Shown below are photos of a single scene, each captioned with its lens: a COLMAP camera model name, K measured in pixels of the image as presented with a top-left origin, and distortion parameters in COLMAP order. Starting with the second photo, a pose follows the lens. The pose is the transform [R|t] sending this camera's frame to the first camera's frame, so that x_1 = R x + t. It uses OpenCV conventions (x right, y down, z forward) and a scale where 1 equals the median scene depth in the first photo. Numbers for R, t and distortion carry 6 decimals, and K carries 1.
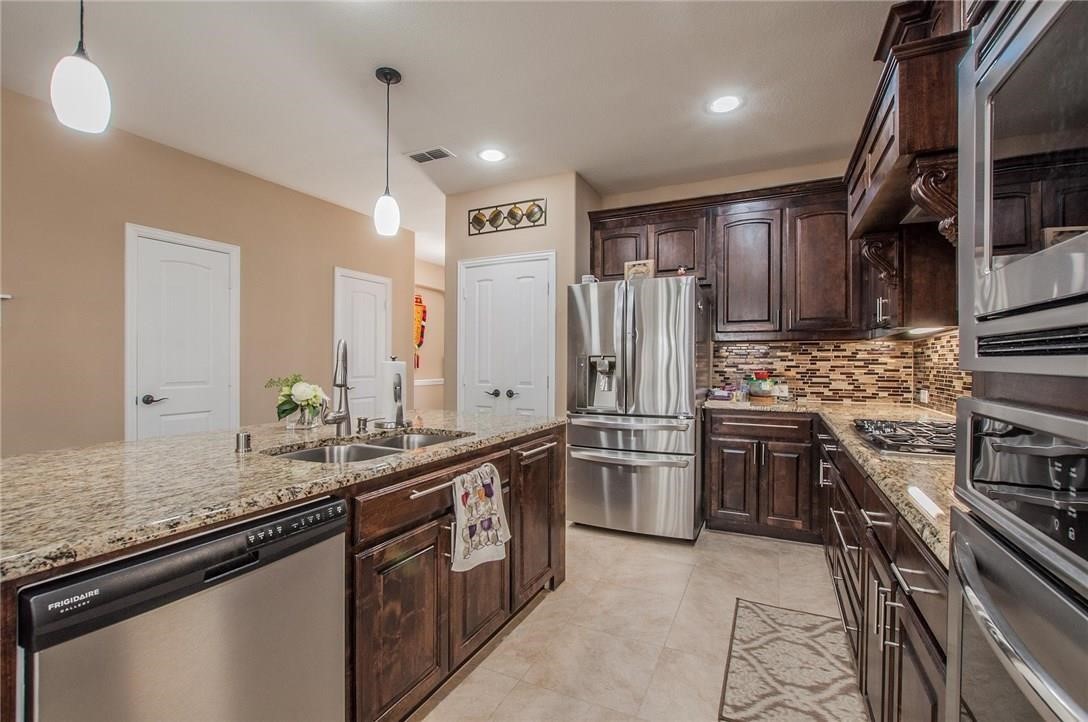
lens RADIAL K [[470.1, 0, 544.0], [0, 470.1, 361.0], [0, 0, 1]] dist [-0.028477, -0.000144]
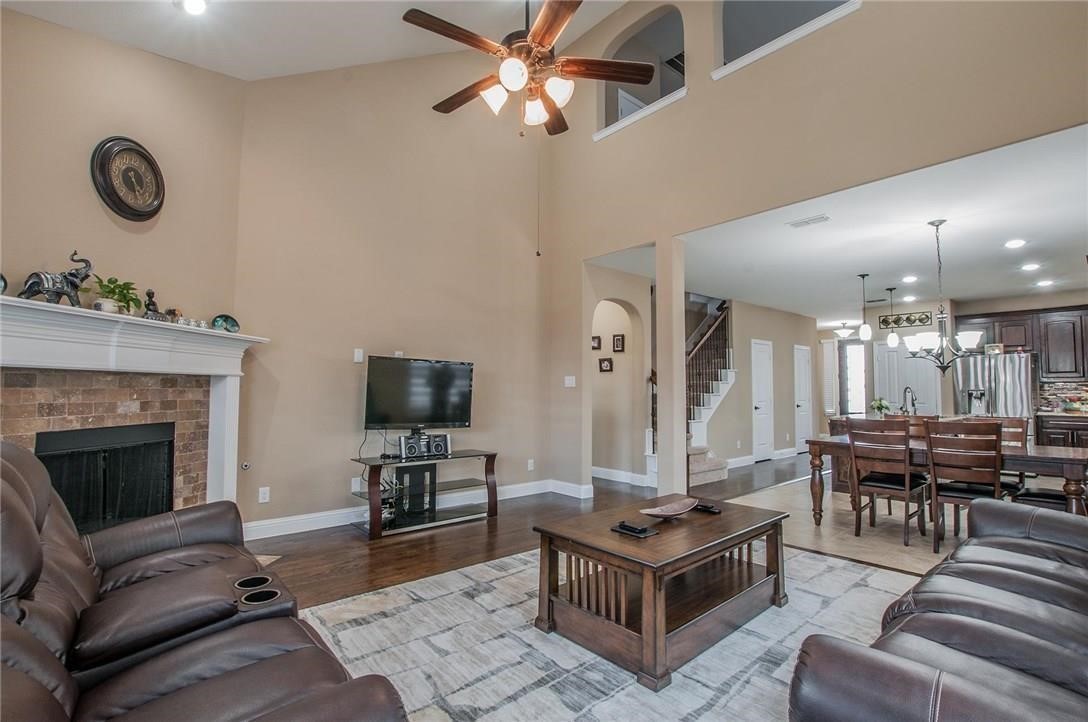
lens RADIAL K [[489.0, 0, 553.9], [0, 489.0, 362.0], [0, 0, 1]] dist [-0.018343, -0.000071]
pose [[0.921189, -0.019115, -0.388647, -0.724416], [-0.001956, 0.998553, -0.053748, -0.014229], [0.389112, 0.050272, 0.919818, -1.627097]]
